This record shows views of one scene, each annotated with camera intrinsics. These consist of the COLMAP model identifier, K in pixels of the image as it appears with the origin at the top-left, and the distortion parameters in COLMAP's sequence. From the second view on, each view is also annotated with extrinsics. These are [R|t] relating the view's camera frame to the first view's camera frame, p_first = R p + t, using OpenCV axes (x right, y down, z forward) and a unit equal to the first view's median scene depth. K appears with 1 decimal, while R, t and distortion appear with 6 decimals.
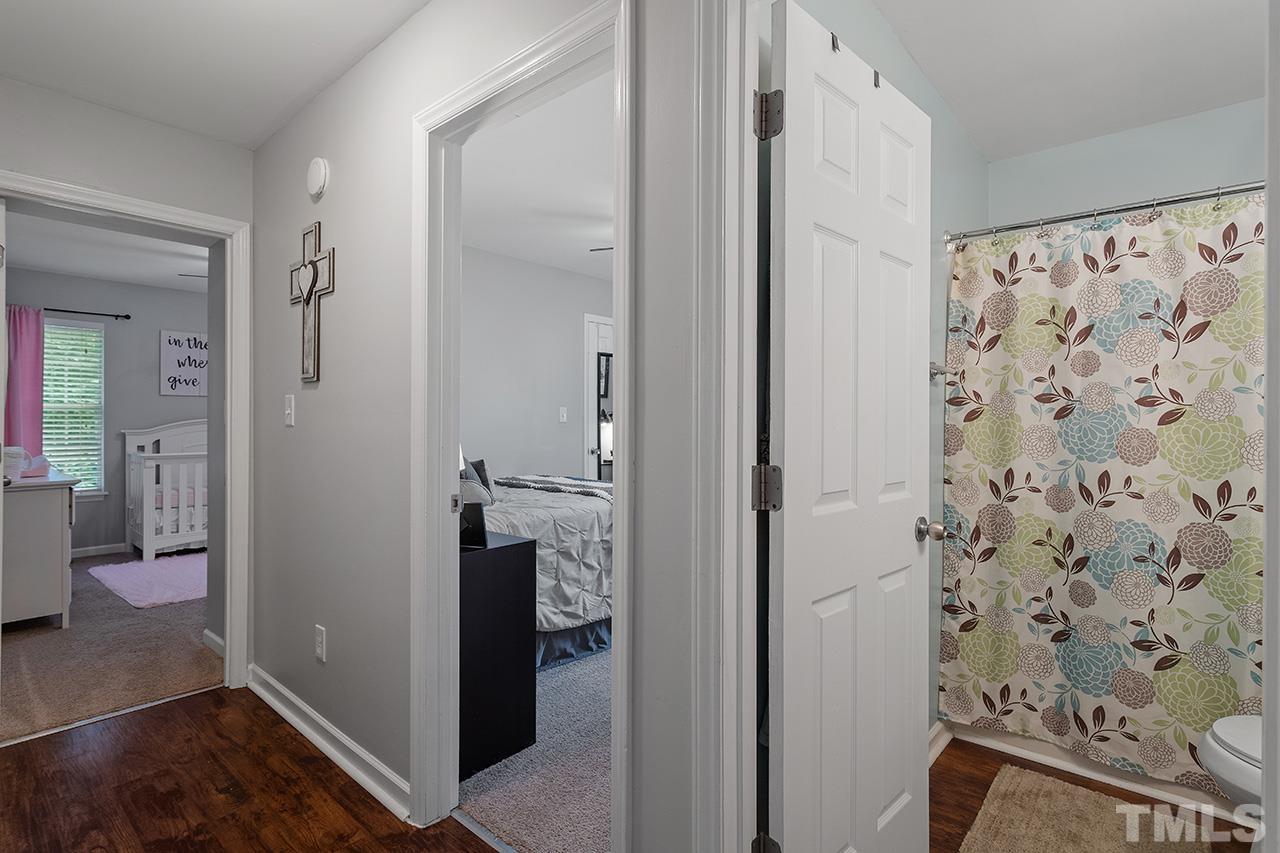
lens RADIAL K [[614.5, 0, 639.2], [0, 614.5, 421.4], [0, 0, 1]] dist [0.002235, -0.000745]
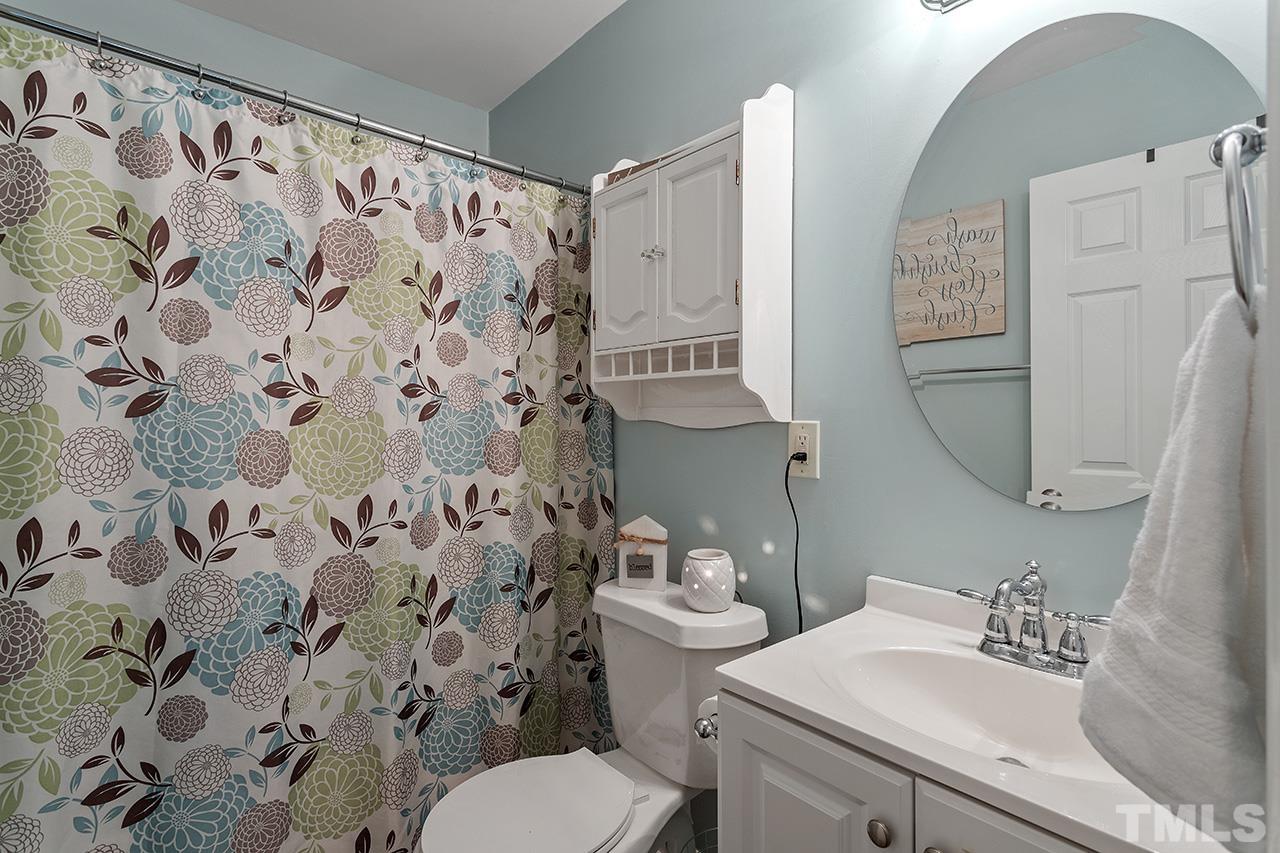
lens RADIAL K [[614.5, 0, 639.0], [0, 614.5, 419.0], [0, 0, 1]] dist [0.002235, -0.000745]
pose [[0.143037, -0.003127, 0.989712, 0.213309], [0.003749, 0.999990, 0.002618, -0.001132], [-0.989710, 0.003336, 0.143047, 0.501840]]
